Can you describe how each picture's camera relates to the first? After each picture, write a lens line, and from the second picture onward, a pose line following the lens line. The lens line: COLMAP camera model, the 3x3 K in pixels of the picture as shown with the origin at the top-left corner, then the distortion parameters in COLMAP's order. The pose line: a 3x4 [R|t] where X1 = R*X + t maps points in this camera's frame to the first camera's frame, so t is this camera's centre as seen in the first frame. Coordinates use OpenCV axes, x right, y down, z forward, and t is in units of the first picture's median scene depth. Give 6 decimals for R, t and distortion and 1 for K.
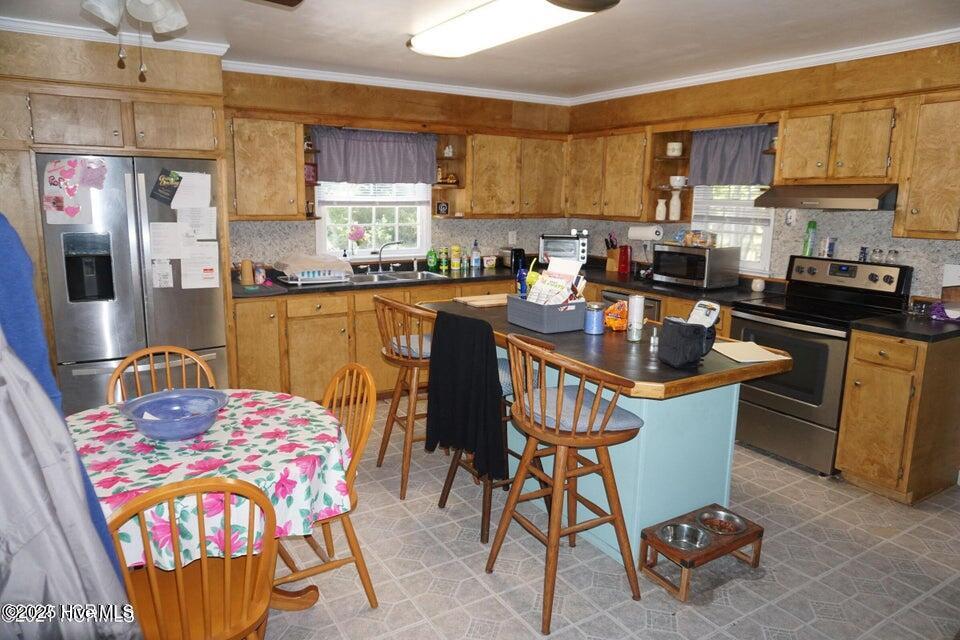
lens RADIAL K [[654.0, 0, 482.8], [0, 654.0, 315.5], [0, 0, 1]] dist [-0.009929, 0.001544]
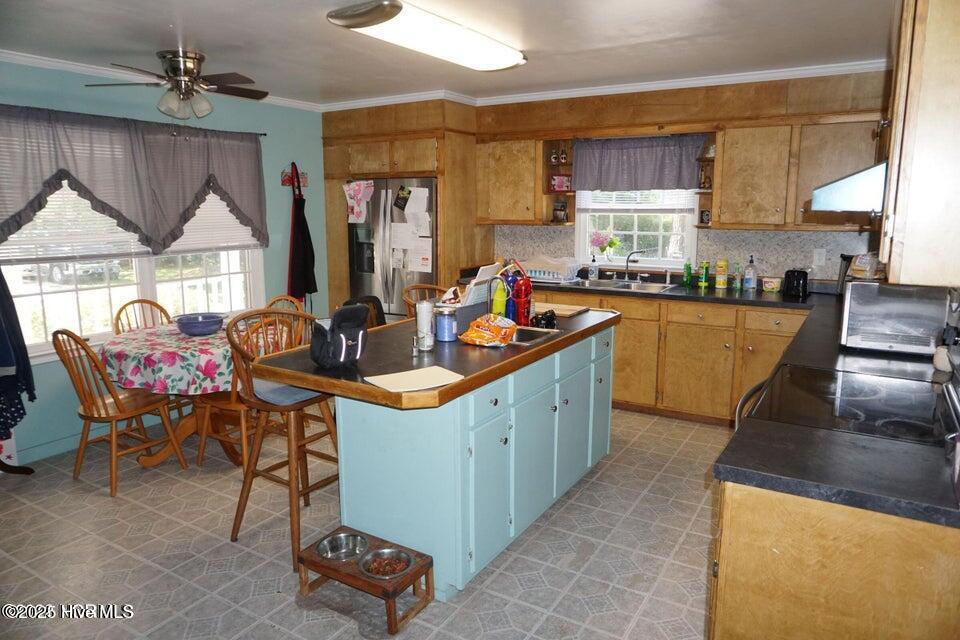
lens RADIAL K [[654.0, 0, 483.5], [0, 654.0, 319.4], [0, 0, 1]] dist [-0.009929, 0.001544]
pose [[0.458332, 0.142812, -0.877232, 0.628573], [-0.155581, 0.984658, 0.079014, -0.053852], [0.875058, 0.100266, 0.473519, 0.356237]]
